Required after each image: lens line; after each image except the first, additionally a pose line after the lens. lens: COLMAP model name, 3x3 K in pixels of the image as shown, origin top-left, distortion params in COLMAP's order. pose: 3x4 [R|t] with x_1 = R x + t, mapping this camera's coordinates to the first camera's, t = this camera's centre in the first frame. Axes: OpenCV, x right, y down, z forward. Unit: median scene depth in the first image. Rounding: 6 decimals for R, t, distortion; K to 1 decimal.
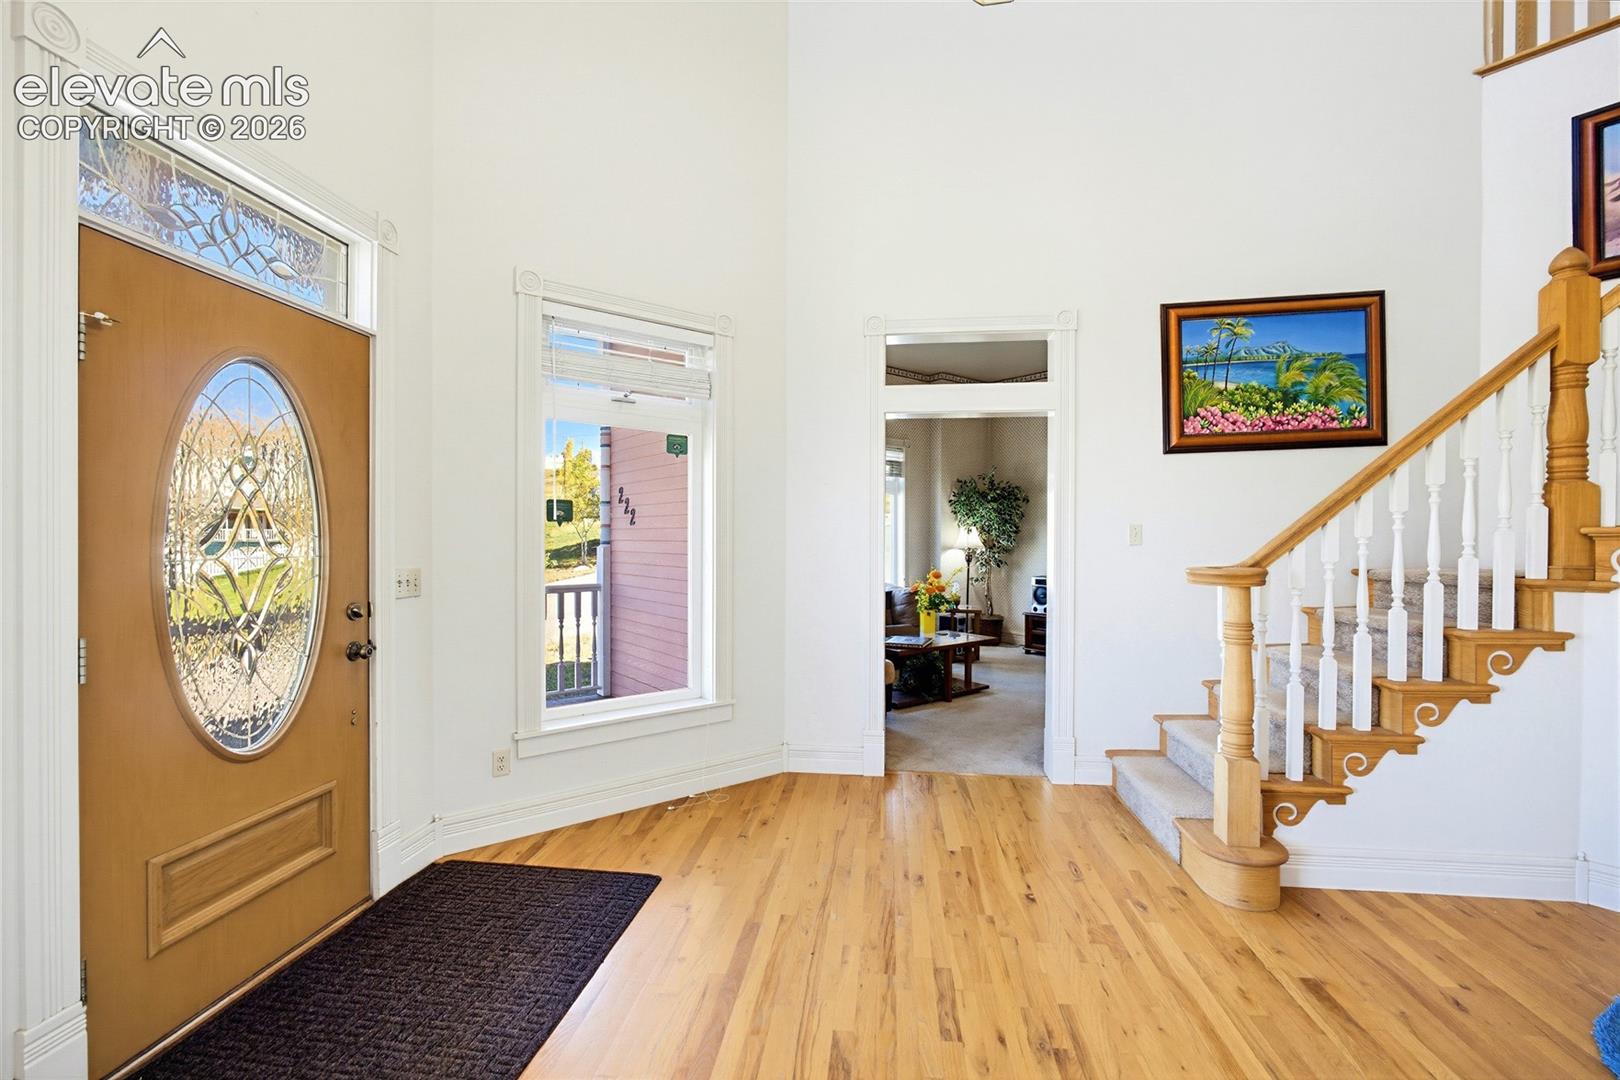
lens RADIAL K [[690.6, 0, 799.4], [0, 690.6, 538.8], [0, 0, 1]] dist [-0.016394, 0.005124]
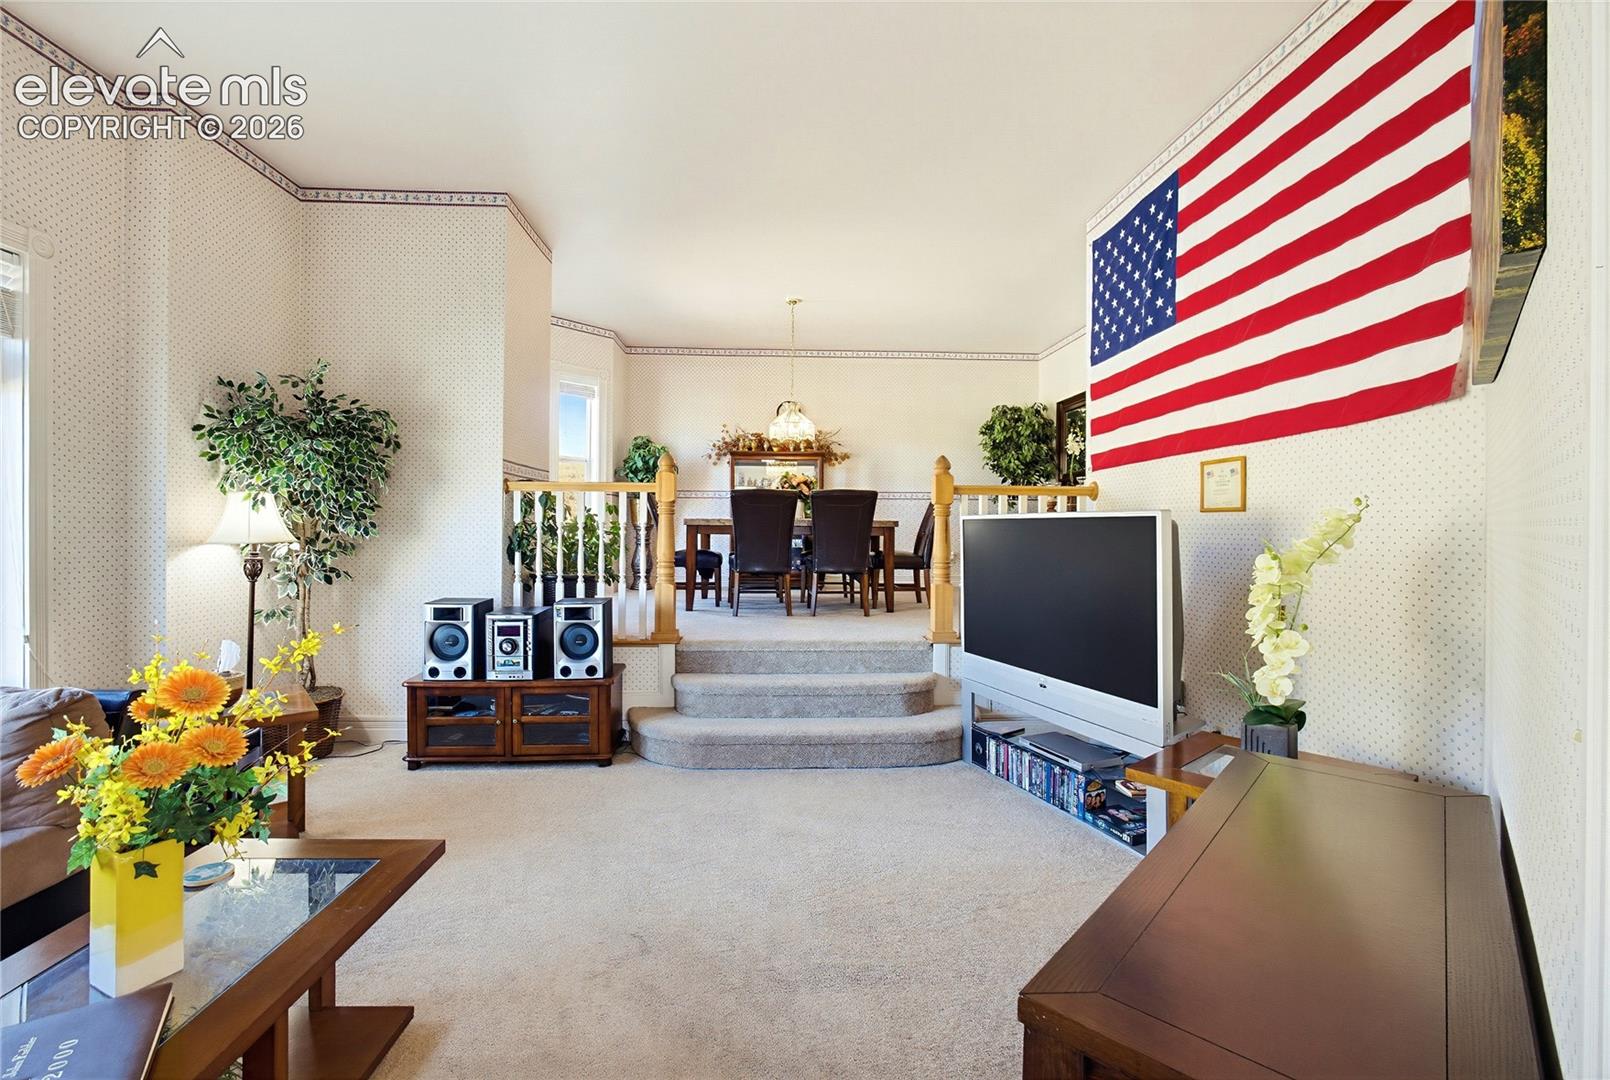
lens RADIAL K [[686.3, 0, 794.5], [0, 686.3, 538.8], [0, 0, 1]] dist [-0.016394, 0.005124]
pose [[0.563236, -0.004394, 0.826284, 0.088384], [-0.006363, 0.999933, 0.009654, 0.004370], [-0.826271, -0.010695, 0.563171, 0.495510]]
